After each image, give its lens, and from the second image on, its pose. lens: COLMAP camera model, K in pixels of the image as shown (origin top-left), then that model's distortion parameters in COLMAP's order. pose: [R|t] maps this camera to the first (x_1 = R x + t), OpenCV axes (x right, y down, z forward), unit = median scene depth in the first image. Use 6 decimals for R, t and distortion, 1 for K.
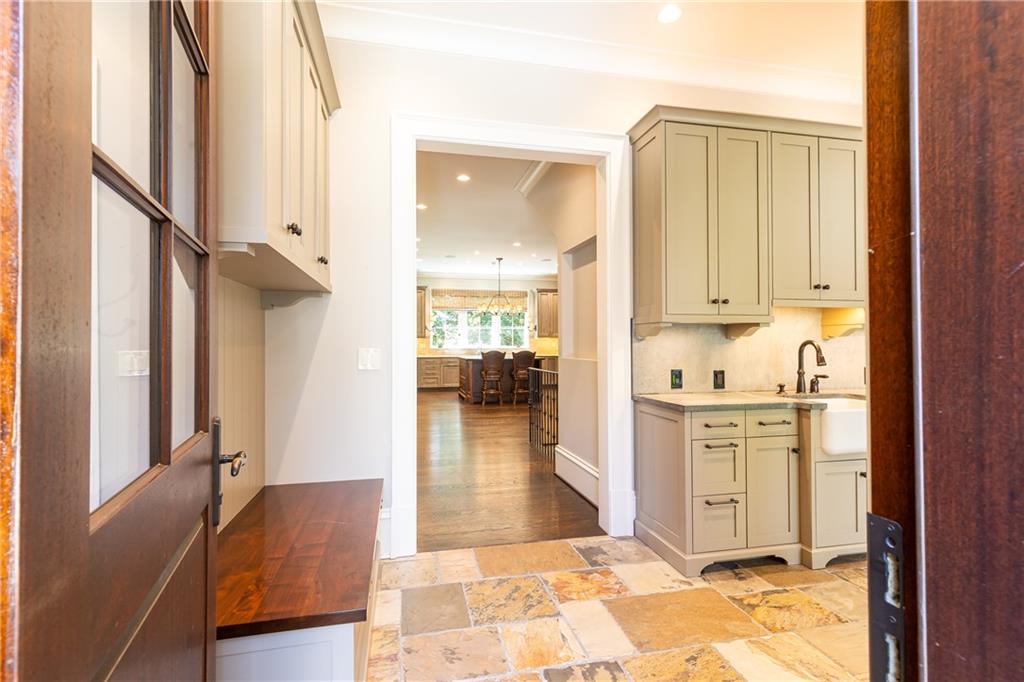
lens RADIAL K [[468.9, 0, 512.0], [0, 468.9, 341.0], [0, 0, 1]] dist [0.002580, 0.000733]
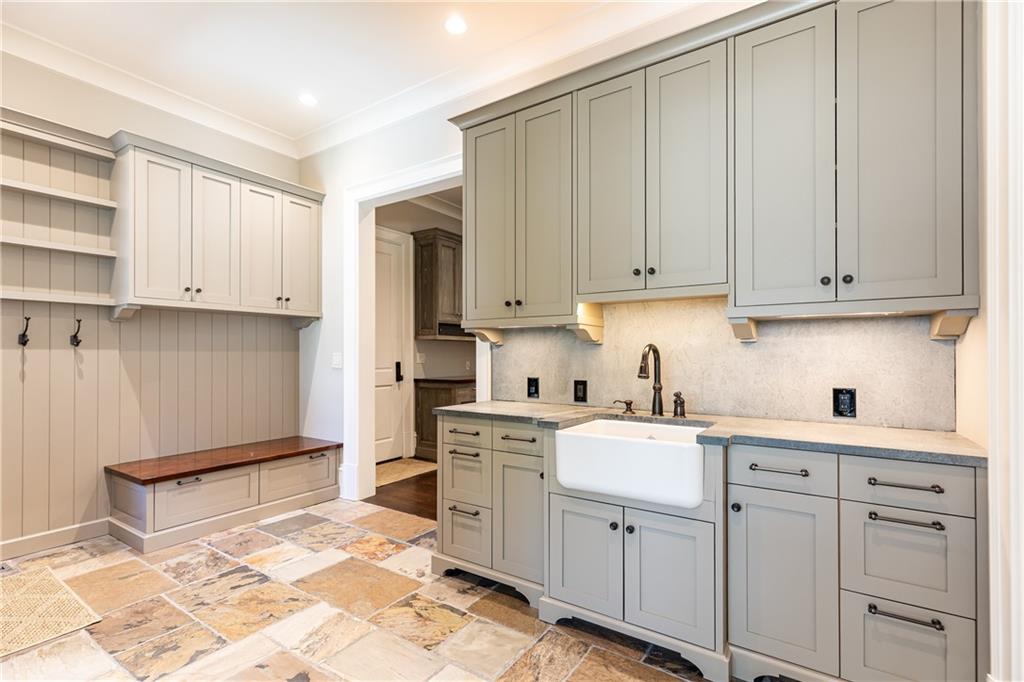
lens RADIAL K [[468.9, 0, 512.0], [0, 468.9, 341.0], [0, 0, 1]] dist [0.002580, 0.000733]
pose [[0.699520, -0.015120, -0.714453, 1.268976], [0.005169, 0.999857, -0.016100, 0.003696], [0.714594, 0.007569, 0.699499, 0.393819]]
